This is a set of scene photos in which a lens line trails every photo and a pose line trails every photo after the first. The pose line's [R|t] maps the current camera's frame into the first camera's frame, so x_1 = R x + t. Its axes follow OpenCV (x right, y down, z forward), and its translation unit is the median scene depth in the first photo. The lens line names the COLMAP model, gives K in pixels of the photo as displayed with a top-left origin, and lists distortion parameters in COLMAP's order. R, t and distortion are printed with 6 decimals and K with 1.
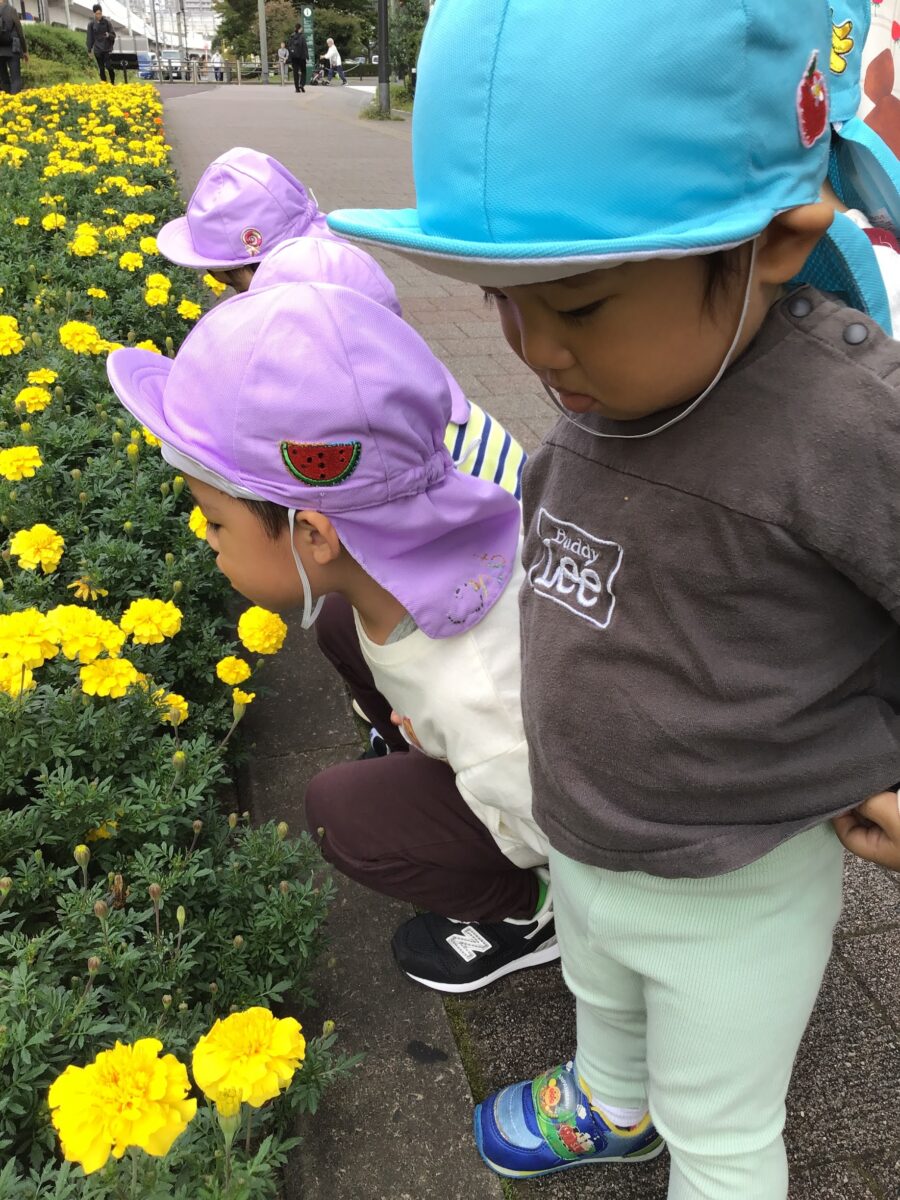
lens RADIAL K [[1078.0, 0, 450.0], [0, 1078.0, 600.0], [0, 0, 1]] dist [0.090177, -0.182604]
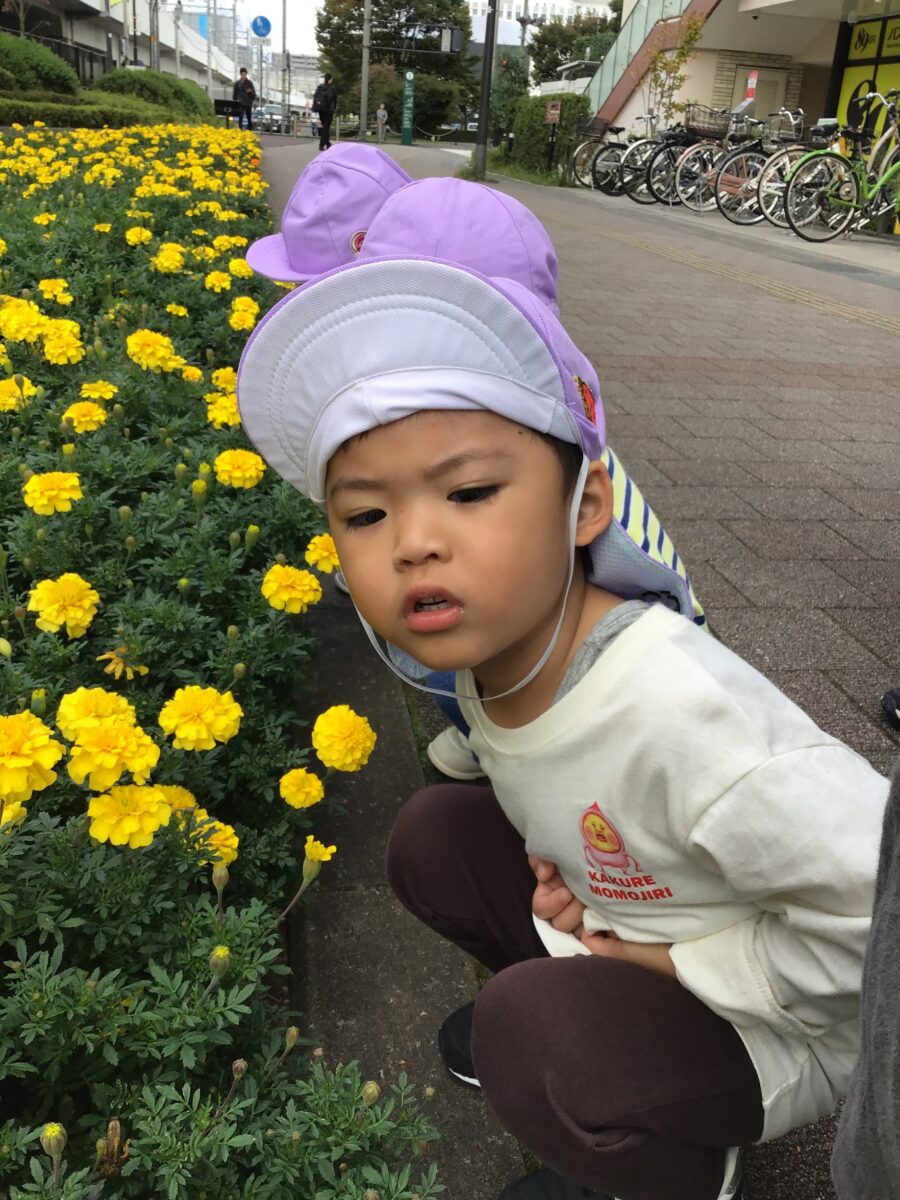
lens RADIAL K [[1078.0, 0, 450.0], [0, 1078.0, 600.0], [0, 0, 1]] dist [0.090177, -0.182604]
pose [[0.995481, 0.081547, -0.048667, -0.065010], [-0.084070, 0.995089, -0.052254, -0.030618], [0.044167, 0.056109, 0.997447, 0.225723]]
